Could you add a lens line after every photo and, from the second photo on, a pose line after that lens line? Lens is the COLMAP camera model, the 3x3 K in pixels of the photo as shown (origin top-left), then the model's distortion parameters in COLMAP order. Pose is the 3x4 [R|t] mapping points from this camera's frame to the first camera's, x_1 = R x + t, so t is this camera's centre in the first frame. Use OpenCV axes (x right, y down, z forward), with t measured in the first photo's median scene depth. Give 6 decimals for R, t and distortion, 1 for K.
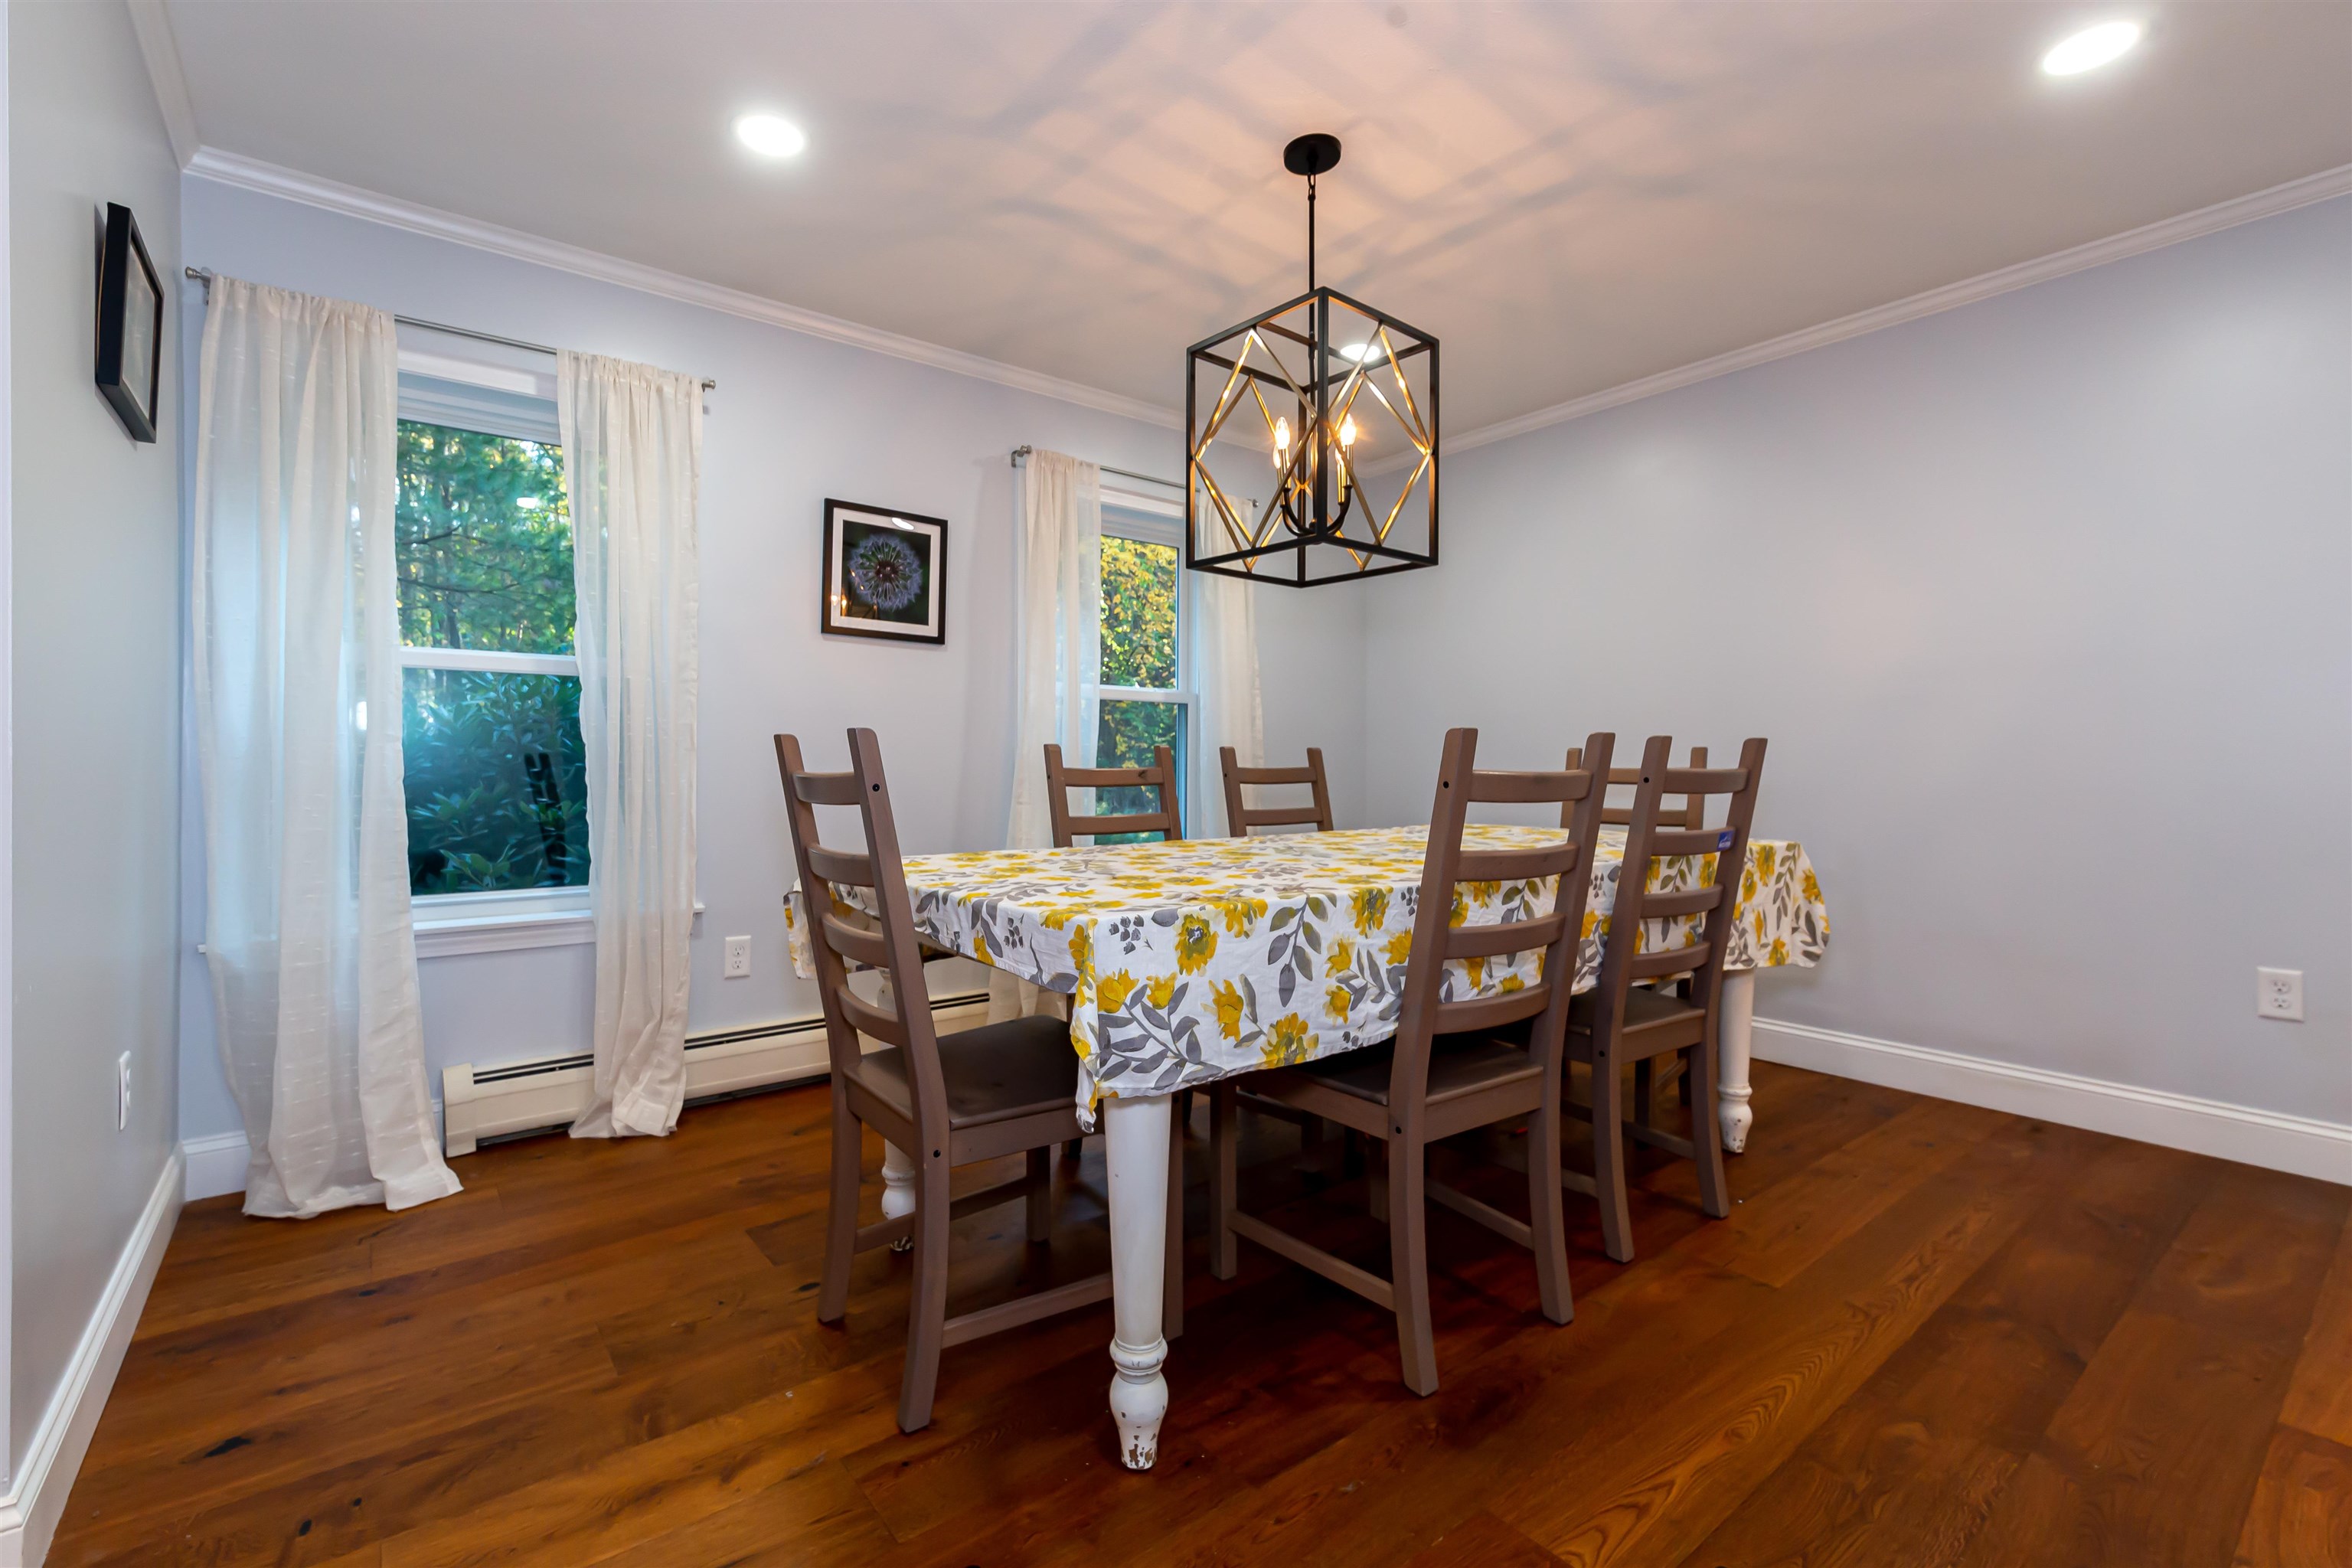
lens RADIAL K [[1049.8, 0, 1173.0], [0, 1049.8, 799.1], [0, 0, 1]] dist [0.003912, -0.000011]
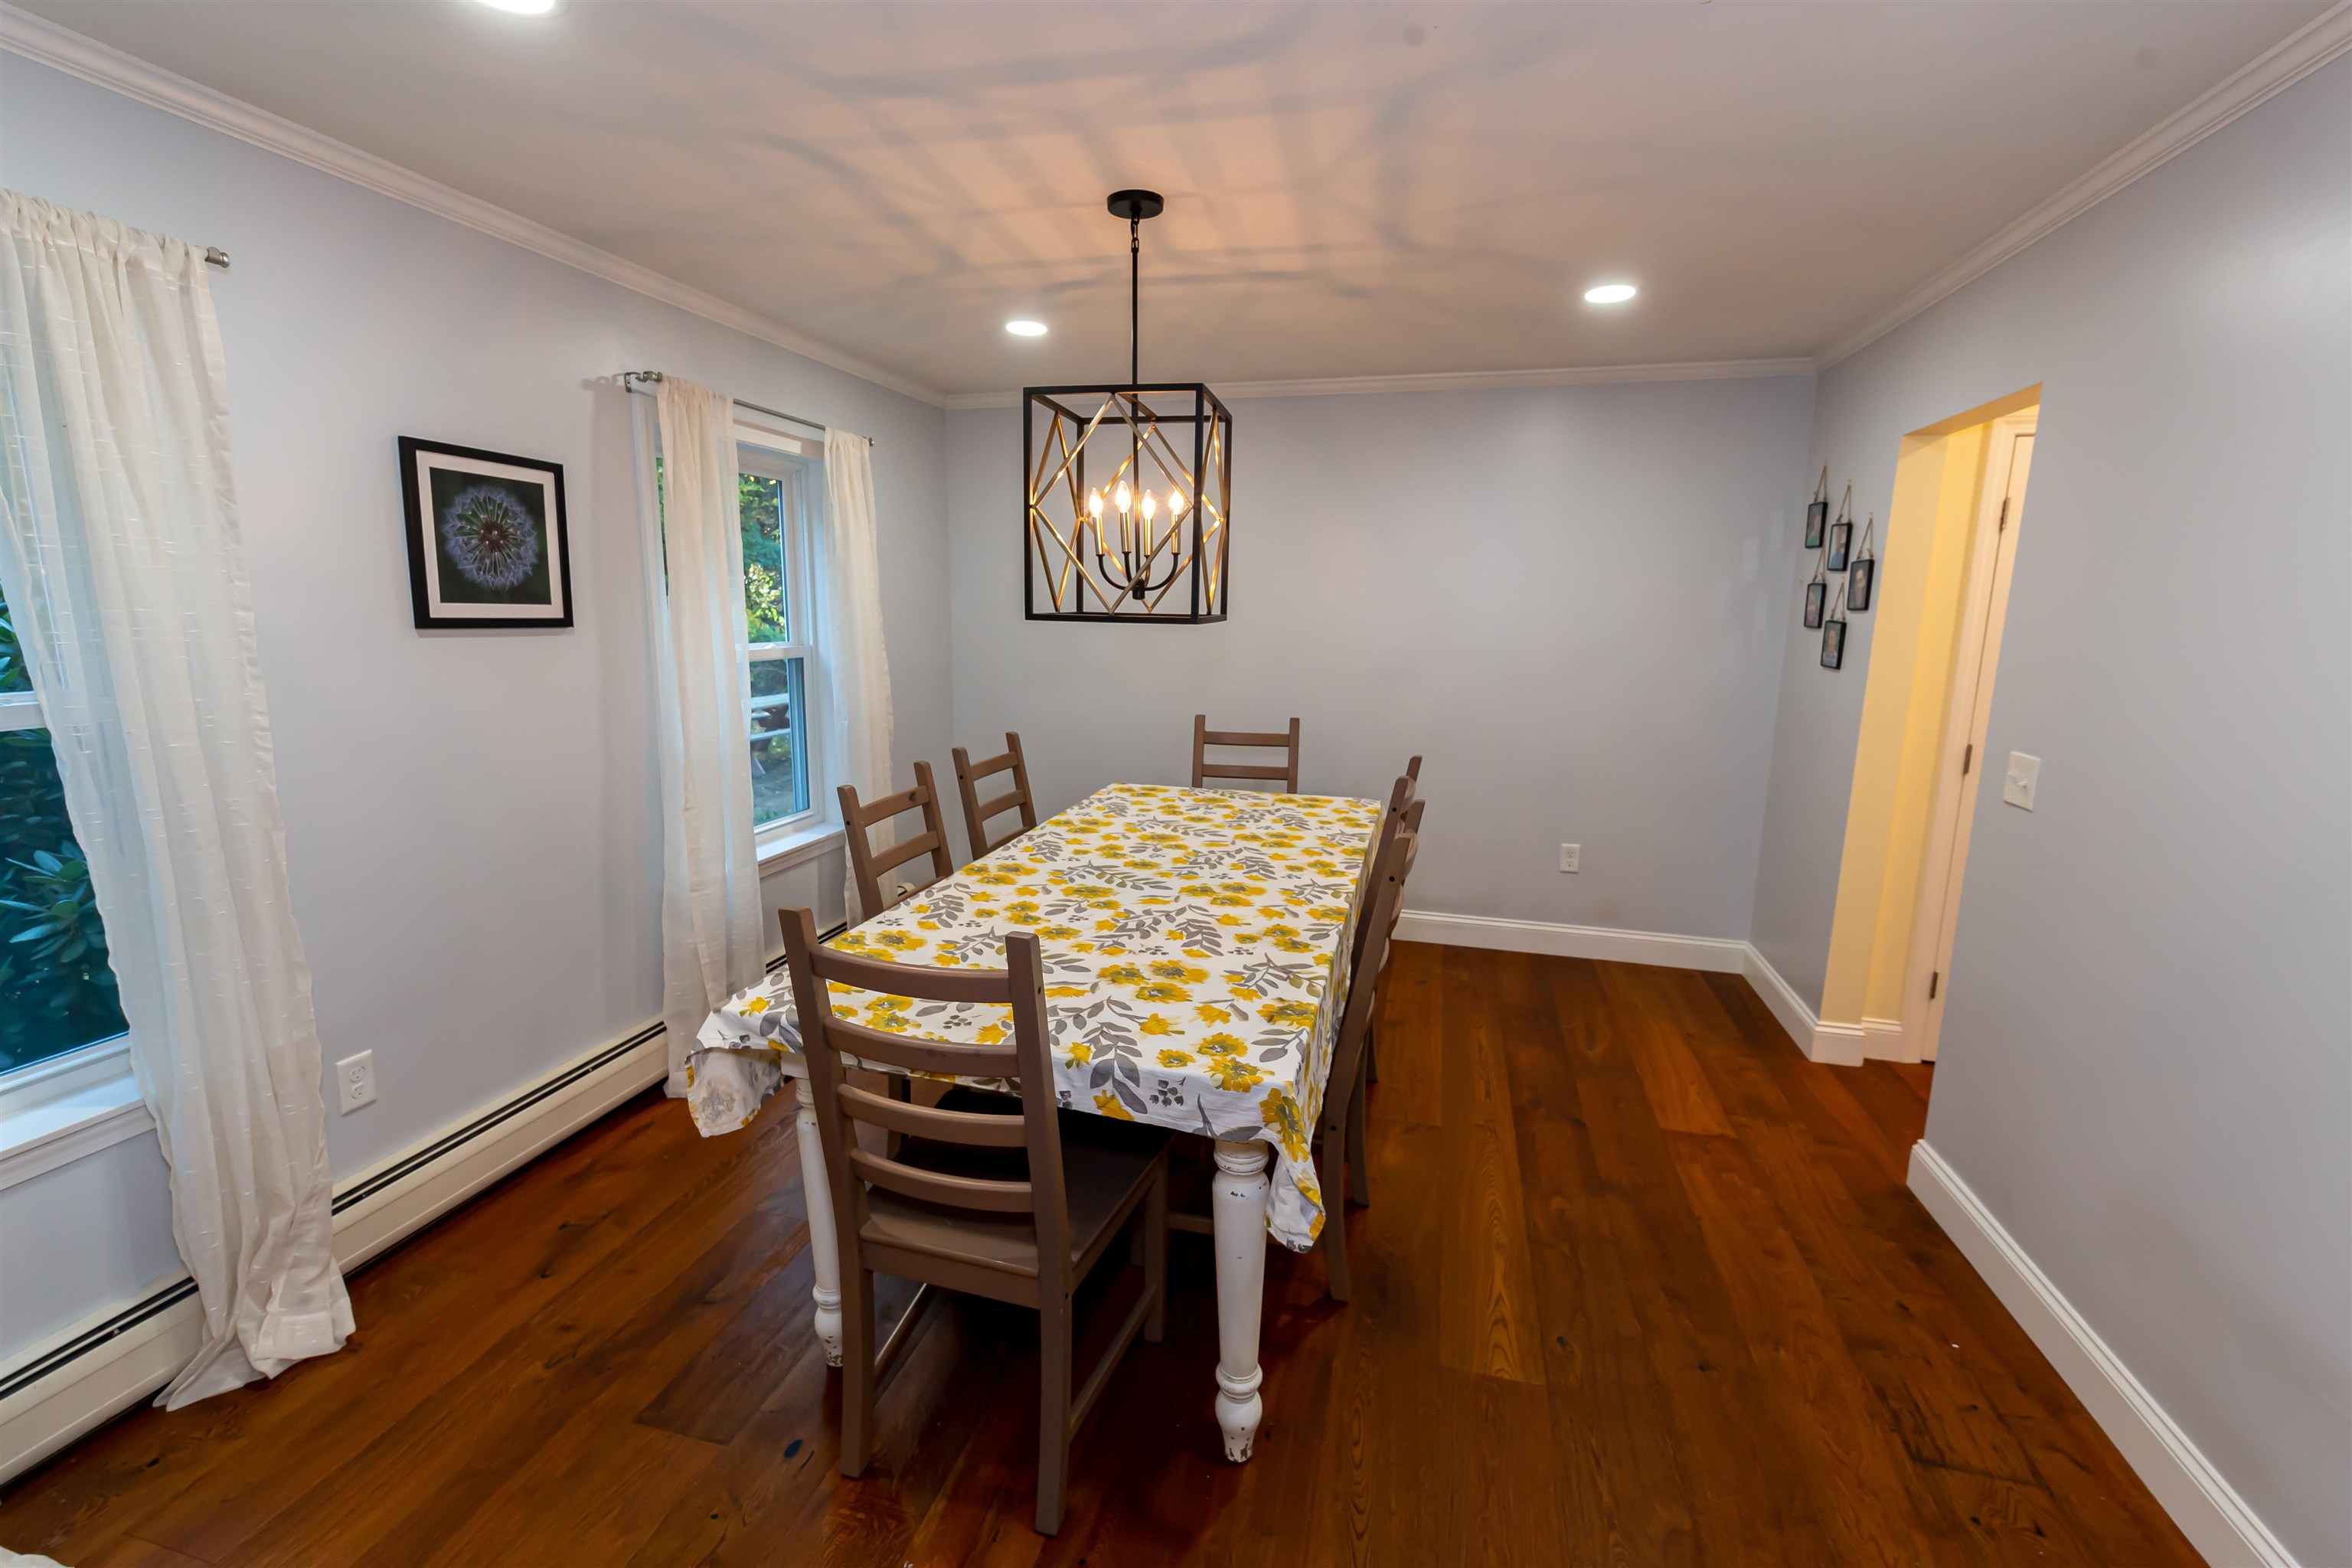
lens RADIAL K [[1014.2, 0, 1176.0], [0, 1014.2, 784.0], [0, 0, 1]] dist [-0.000091, -0.000060]
pose [[0.778013, -0.107489, 0.618985, -0.417196], [-0.008961, 0.983256, 0.182009, -0.207265], [-0.628185, -0.147152, 0.764022, 0.132151]]
